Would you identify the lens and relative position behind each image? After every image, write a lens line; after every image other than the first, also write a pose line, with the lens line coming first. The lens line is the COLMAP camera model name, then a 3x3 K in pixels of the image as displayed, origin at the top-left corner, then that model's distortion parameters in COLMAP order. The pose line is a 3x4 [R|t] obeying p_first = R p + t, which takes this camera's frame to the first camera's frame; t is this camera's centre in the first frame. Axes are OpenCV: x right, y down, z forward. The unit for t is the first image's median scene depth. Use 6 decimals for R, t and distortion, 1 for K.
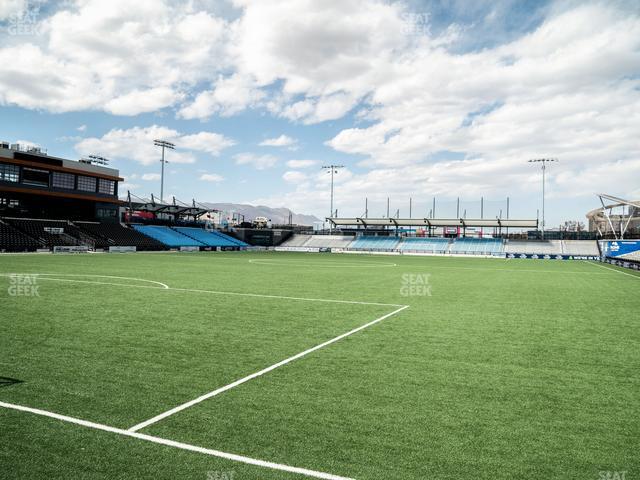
lens RADIAL K [[535.1, 0, 321.4], [0, 535.1, 239.6], [0, 0, 1]] dist [-0.071255, 0.115031]
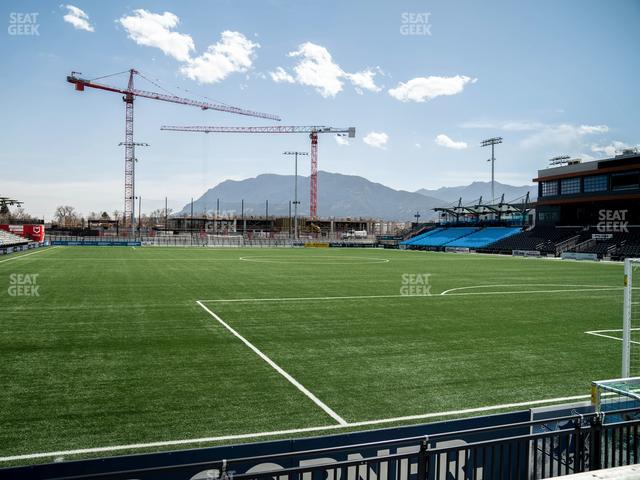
lens RADIAL K [[535.1, 0, 321.4], [0, 535.1, 239.6], [0, 0, 1]] dist [-0.071255, 0.115031]
pose [[-0.709298, -0.029737, -0.704281, 0.336797], [-0.030494, 0.999469, -0.011490, 0.009092], [0.704248, 0.013327, -0.709829, 0.872444]]
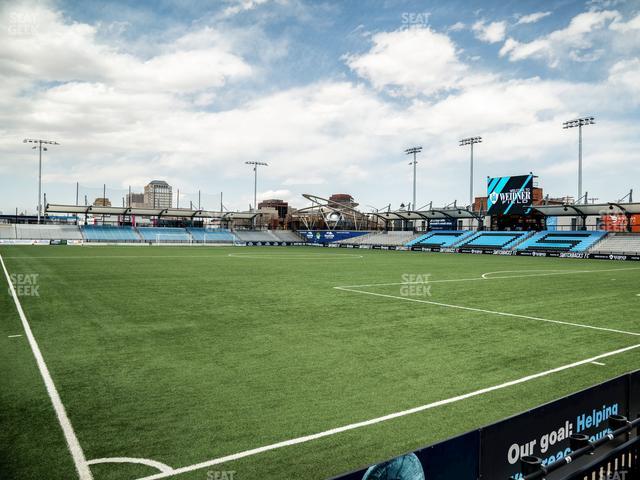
lens RADIAL K [[538.3, 0, 319.7], [0, 538.3, 239.8], [0, 0, 1]] dist [-0.007019, 0.006132]
pose [[0.554490, -0.022072, 0.831898, -0.465823], [-0.003853, 0.999569, 0.029088, -0.011038], [-0.832182, -0.019335, 0.554166, 0.177544]]
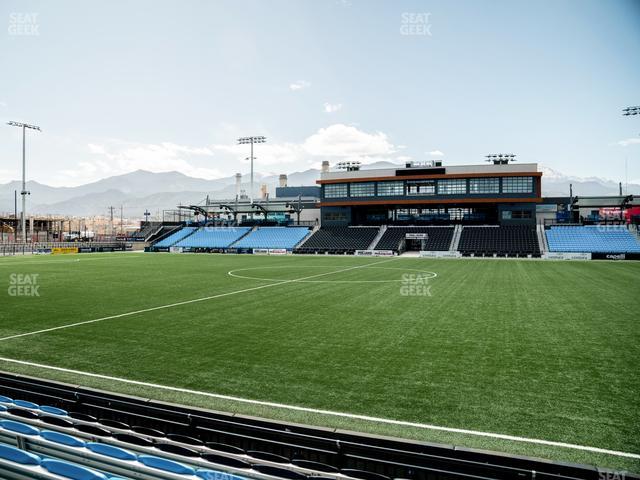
lens RADIAL K [[498.6, 0, 281.2], [0, 498.6, 242.5], [0, 0, 1]] dist [-0.098225, 0.070064]
pose [[-0.003226, -0.012741, -0.999914, 0.331154], [0.000388, 0.999919, -0.012743, 0.005756], [0.999995, -0.000429, -0.003221, 0.483798]]
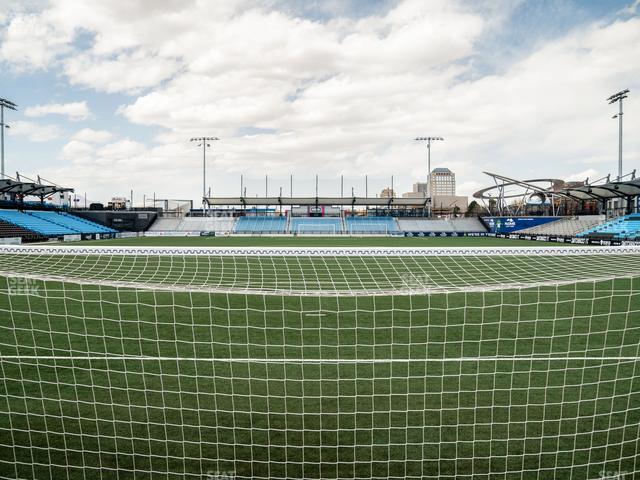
lens RADIAL K [[563.3, 0, 299.6], [0, 563.3, 239.7], [0, 0, 1]] dist [-0.000347, 0.005832]
pose [[0.930473, -0.034901, 0.364694, -0.188374], [0.021742, 0.998958, 0.040130, -0.005058], [-0.365714, -0.029411, 0.930262, 0.074664]]
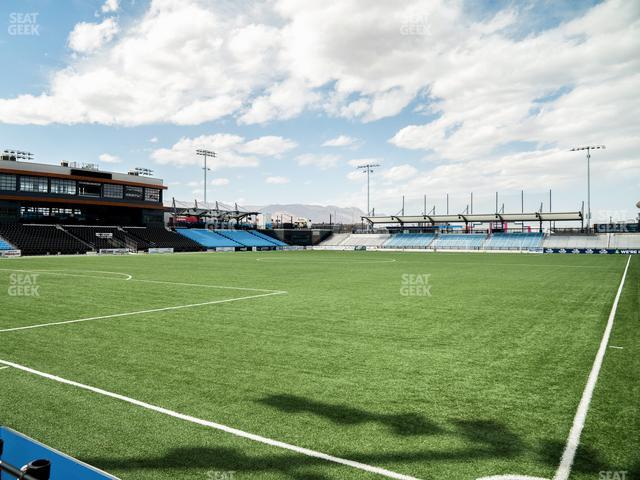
lens RADIAL K [[538.9, 0, 280.8], [0, 538.9, 239.3], [0, 0, 1]] dist [-0.070258, 0.118991]
pose [[0.977272, -0.021700, -0.210878, 0.074350], [0.021574, 0.999763, -0.002897, 0.001889], [0.210891, -0.001719, 0.977508, -0.034780]]
